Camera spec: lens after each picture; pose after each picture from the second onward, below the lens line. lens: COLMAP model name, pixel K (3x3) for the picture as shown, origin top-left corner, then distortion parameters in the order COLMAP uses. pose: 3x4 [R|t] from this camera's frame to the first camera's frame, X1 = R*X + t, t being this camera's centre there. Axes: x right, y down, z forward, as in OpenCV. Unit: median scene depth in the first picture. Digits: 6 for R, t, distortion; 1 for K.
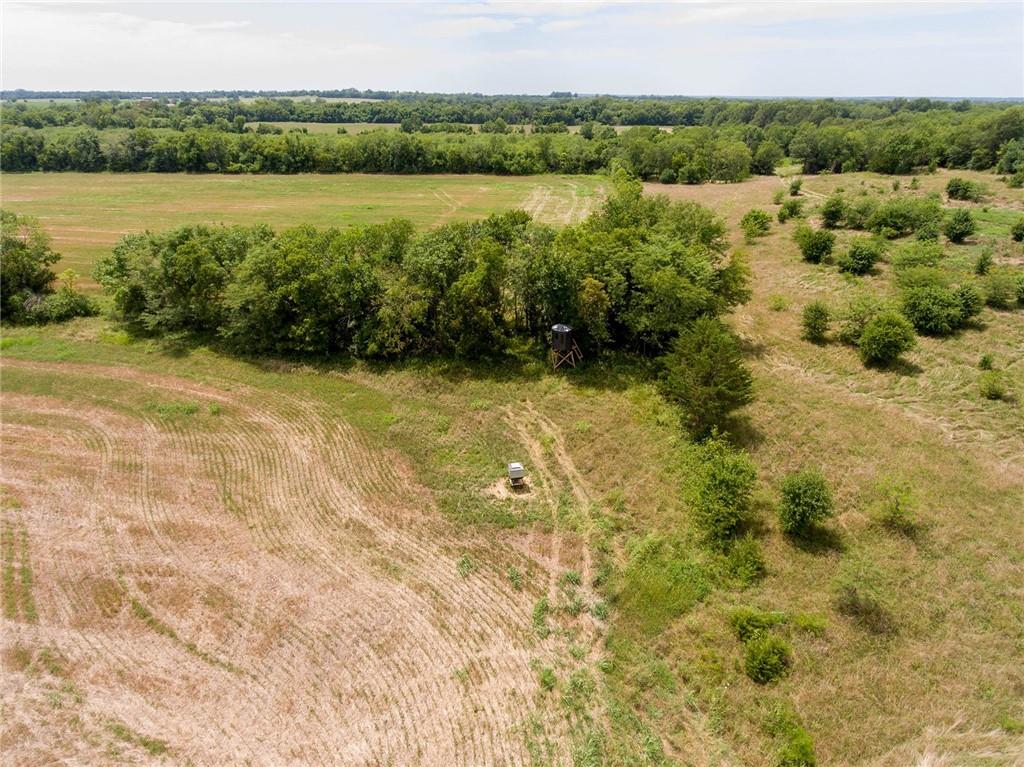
lens RADIAL K [[601.6, 0, 511.4], [0, 601.6, 378.4], [0, 0, 1]] dist [-0.003703, -0.002522]
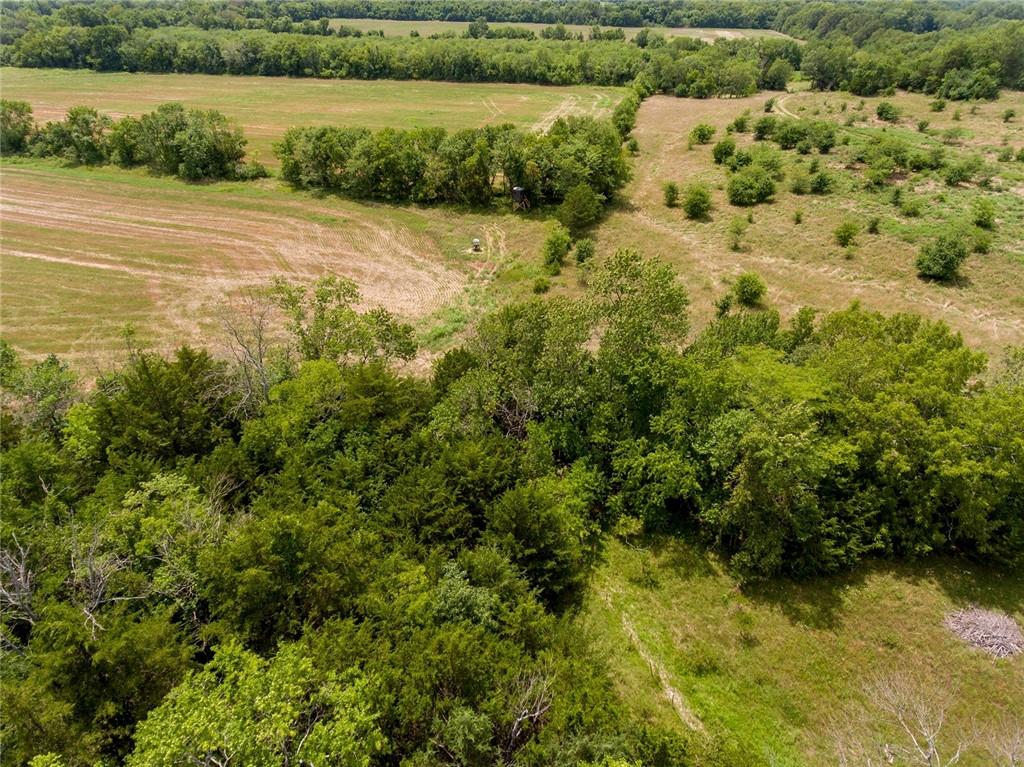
lens RADIAL K [[601.6, 0, 511.4], [0, 601.6, 378.4], [0, 0, 1]] dist [-0.003703, -0.002522]
pose [[0.992693, 0.071001, -0.097569, 0.113968], [-0.056073, 0.987392, 0.148029, 0.089704], [0.106849, -0.141476, 0.984158, -0.376996]]
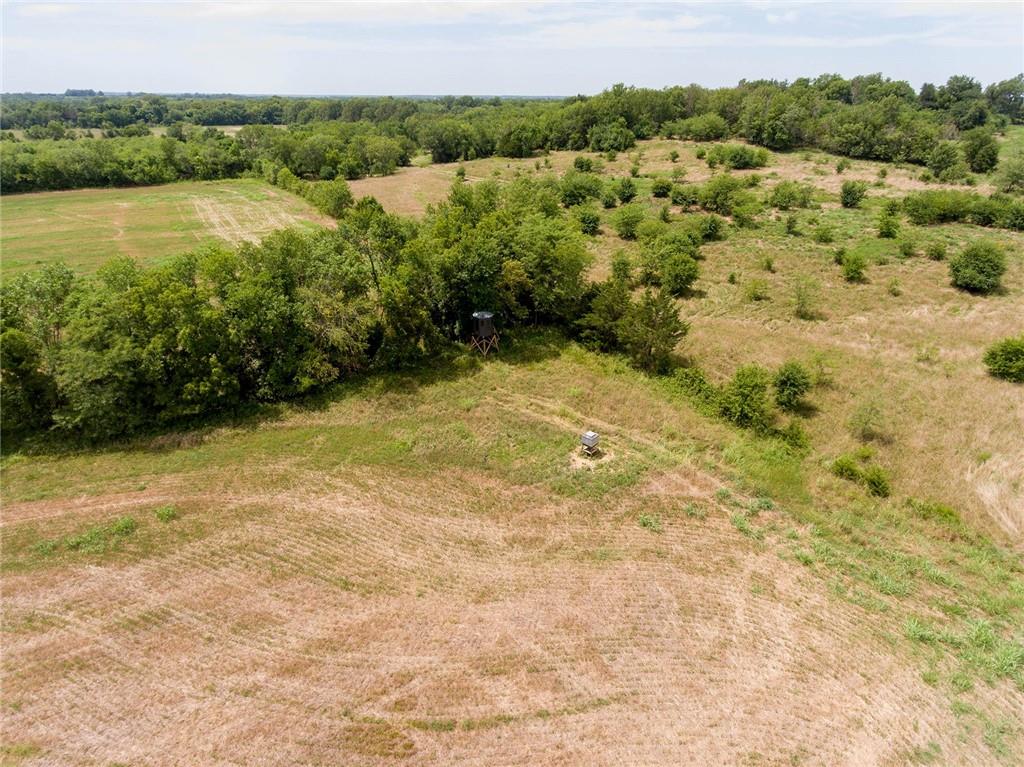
lens RADIAL K [[601.6, 0, 511.4], [0, 601.6, 378.4], [0, 0, 1]] dist [-0.003703, -0.002522]
pose [[0.789689, -0.258681, 0.556305, -0.185723], [0.257637, 0.962759, 0.081959, -0.020150], [-0.556789, 0.078603, 0.826926, 0.054624]]
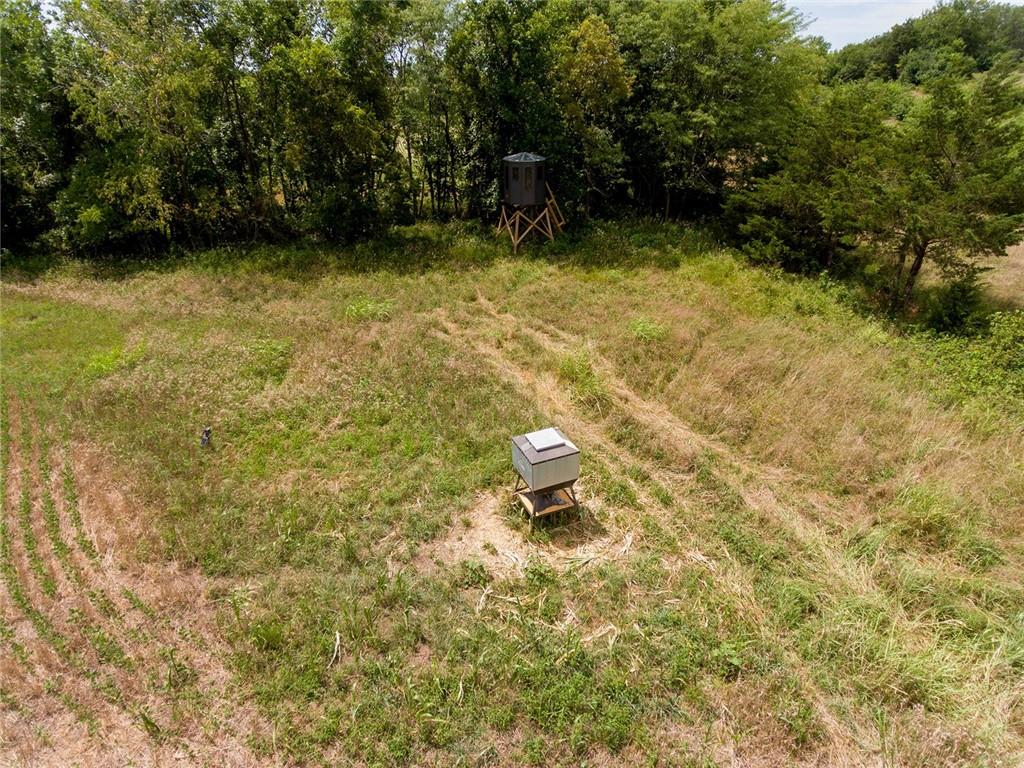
lens RADIAL K [[601.6, 0, 511.4], [0, 601.6, 378.9], [0, 0, 1]] dist [-0.003703, -0.002522]
pose [[0.974095, -0.097147, 0.204210, -0.016287], [0.093602, 0.995244, 0.026975, 0.030562], [-0.205860, -0.007162, 0.978555, 0.208082]]
